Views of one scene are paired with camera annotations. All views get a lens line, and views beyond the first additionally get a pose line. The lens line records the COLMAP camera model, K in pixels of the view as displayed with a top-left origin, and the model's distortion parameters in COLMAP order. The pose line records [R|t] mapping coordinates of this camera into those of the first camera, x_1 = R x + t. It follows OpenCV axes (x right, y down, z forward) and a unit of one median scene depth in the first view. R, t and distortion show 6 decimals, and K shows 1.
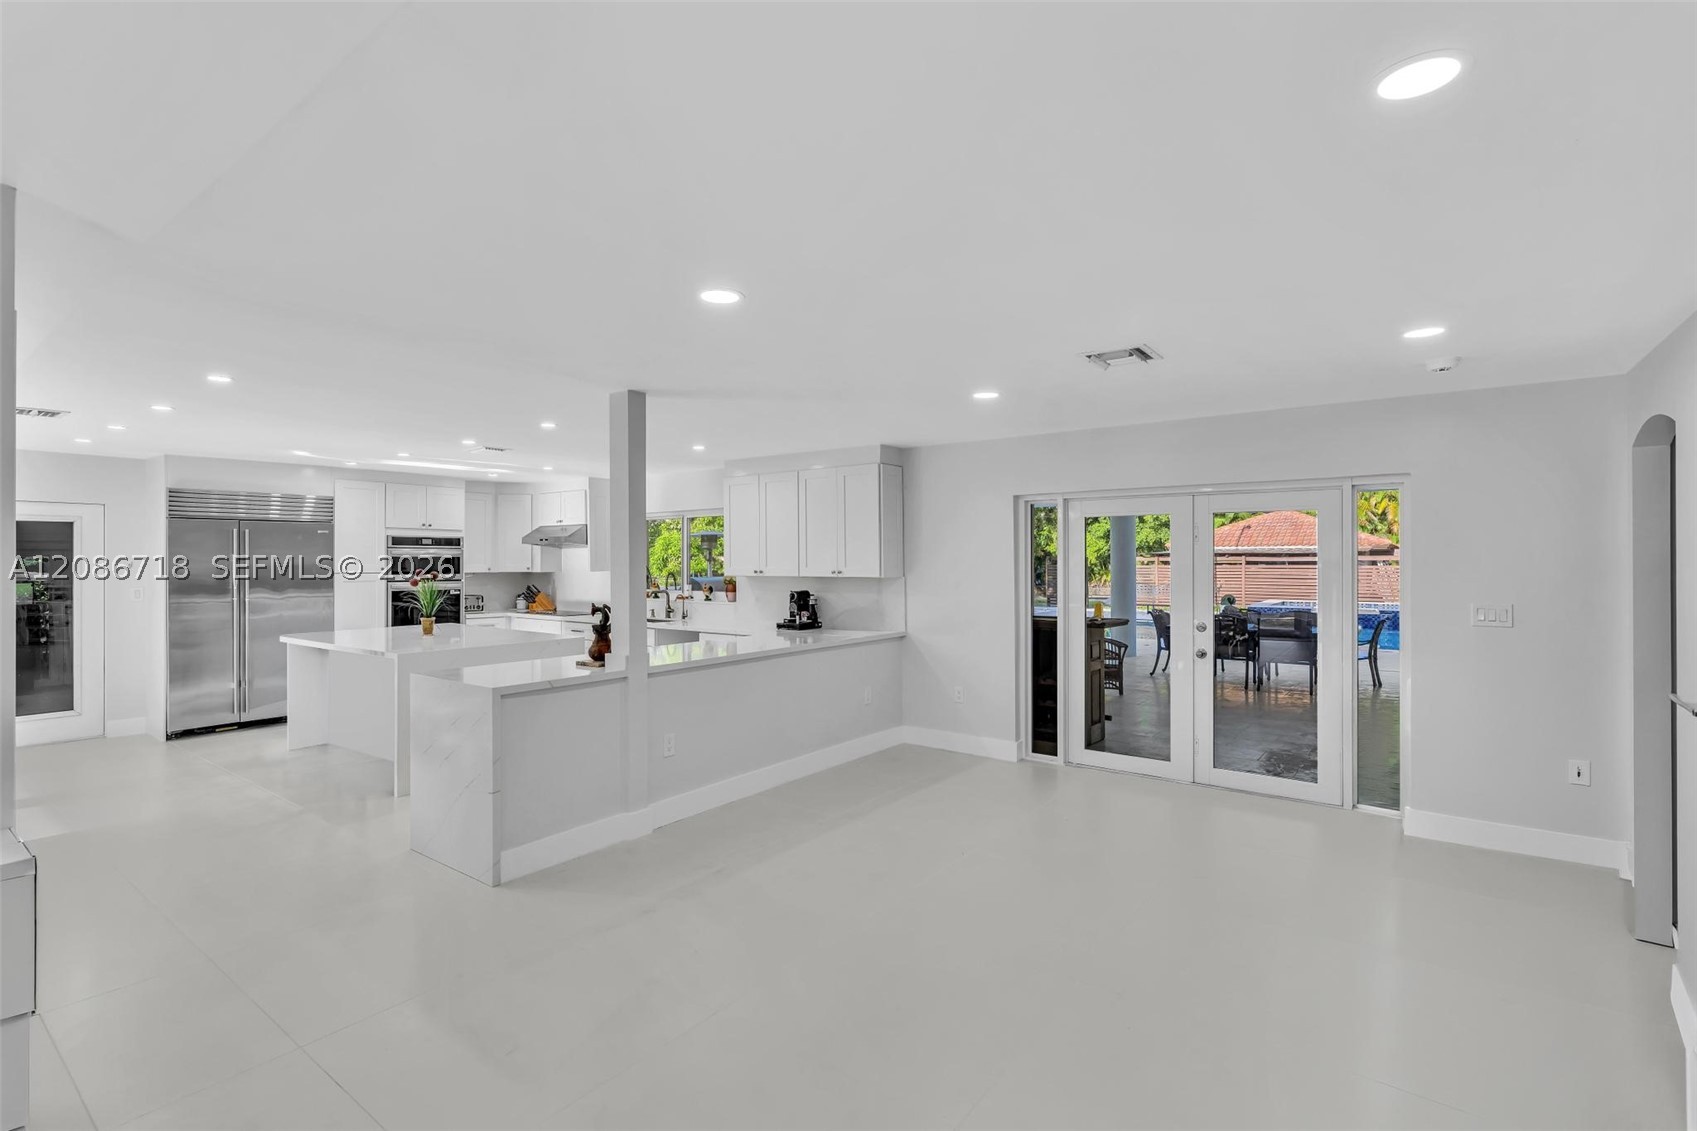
lens RADIAL K [[784.5, 0, 846.2], [0, 784.5, 558.1], [0, 0, 1]] dist [-0.000025, 0.000641]
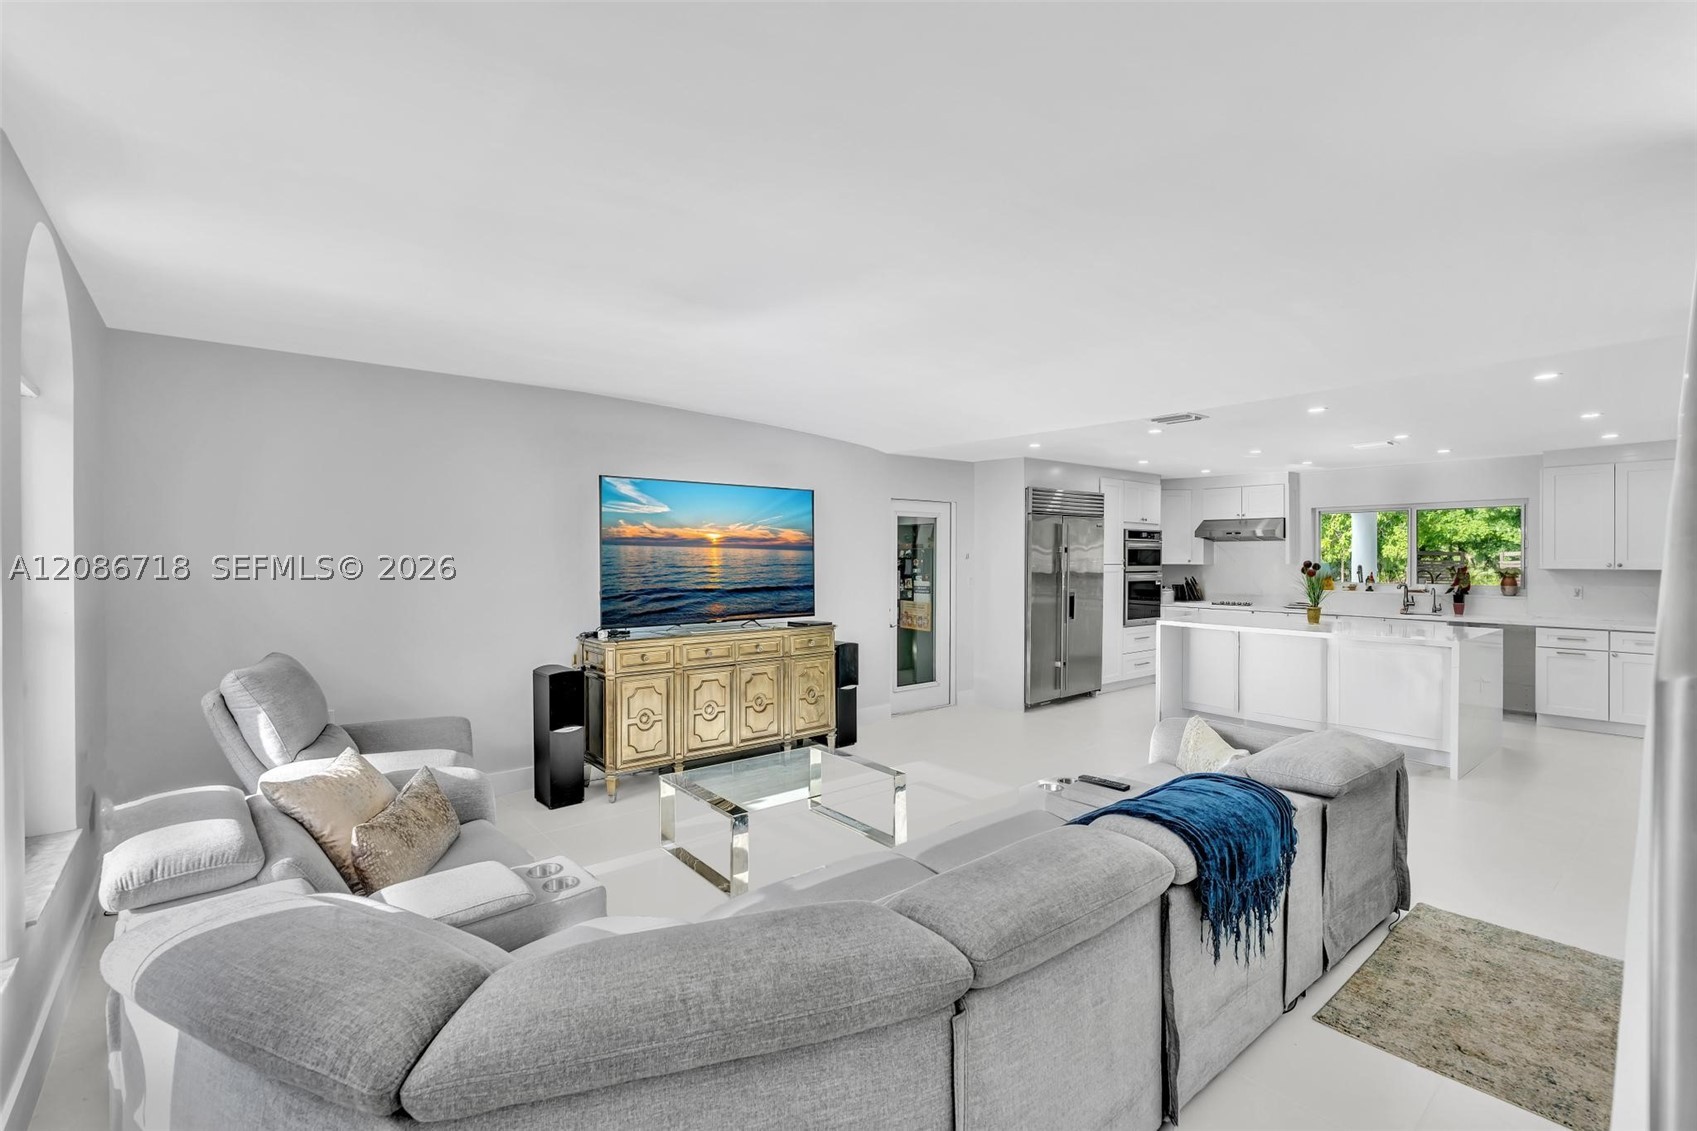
lens RADIAL K [[763.1, 0, 844.6], [0, 763.1, 557.6], [0, 0, 1]] dist [-0.001132, 0.000036]
pose [[0.974090, 0.003719, -0.226129, -0.772904], [-0.002411, 0.999979, 0.006060, 0.005020], [0.226147, -0.005358, 0.974078, -0.109174]]
